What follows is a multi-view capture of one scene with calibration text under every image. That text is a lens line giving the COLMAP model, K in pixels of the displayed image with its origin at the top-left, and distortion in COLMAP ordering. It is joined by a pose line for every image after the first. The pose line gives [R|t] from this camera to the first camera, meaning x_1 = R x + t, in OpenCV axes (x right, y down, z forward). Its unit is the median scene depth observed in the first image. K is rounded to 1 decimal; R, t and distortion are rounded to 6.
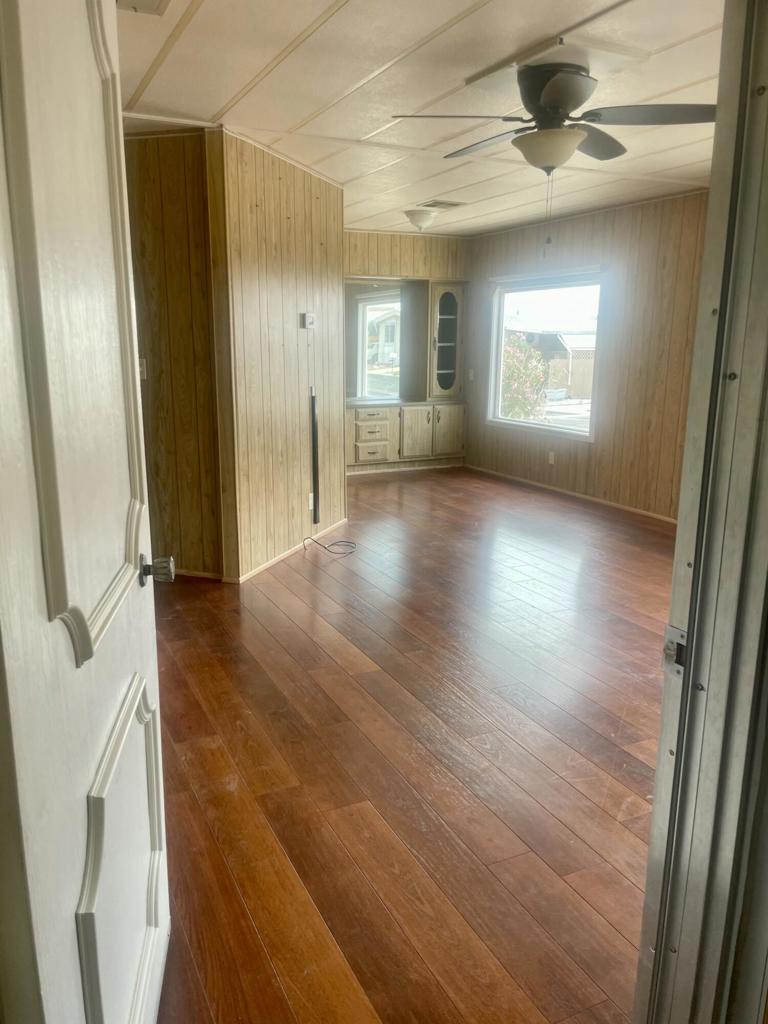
lens RADIAL K [[777.3, 0, 377.0], [0, 777.3, 522.1], [0, 0, 1]] dist [0.060010, -0.028302]
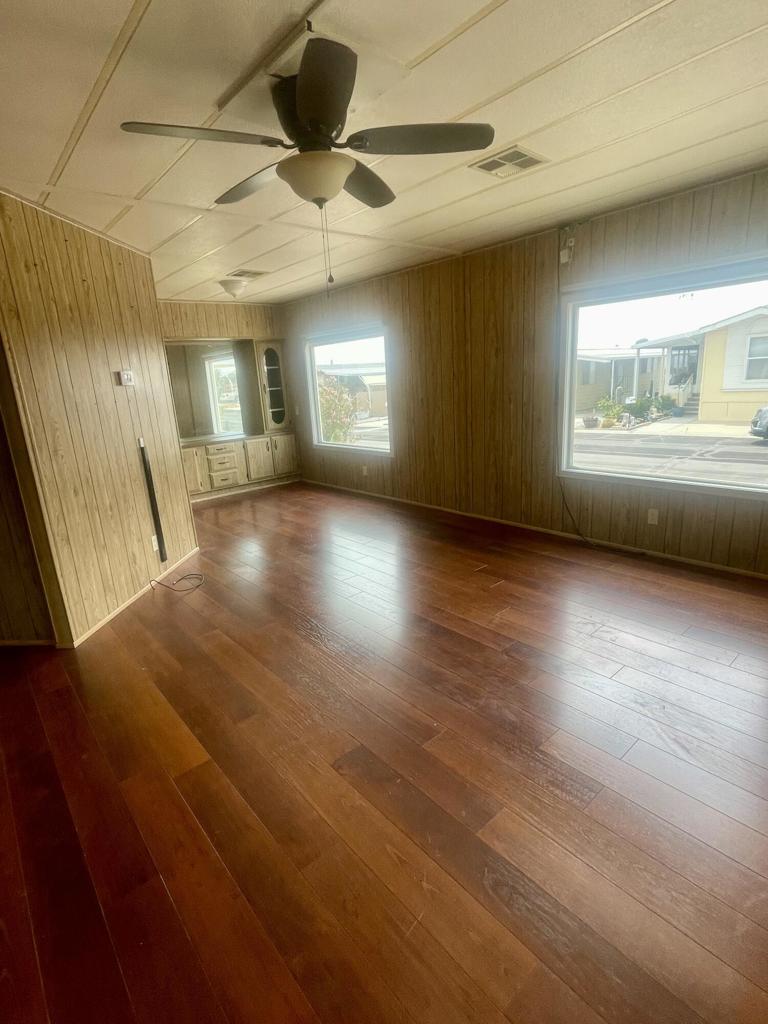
lens RADIAL K [[501.6, 0, 389.5], [0, 501.6, 513.5], [0, 0, 1]] dist [-0.021278, -0.000245]
pose [[0.959790, -0.128501, 0.249580, 0.042030], [0.121440, 0.991643, 0.043554, -0.040419], [-0.253091, -0.011494, 0.967374, 0.166264]]
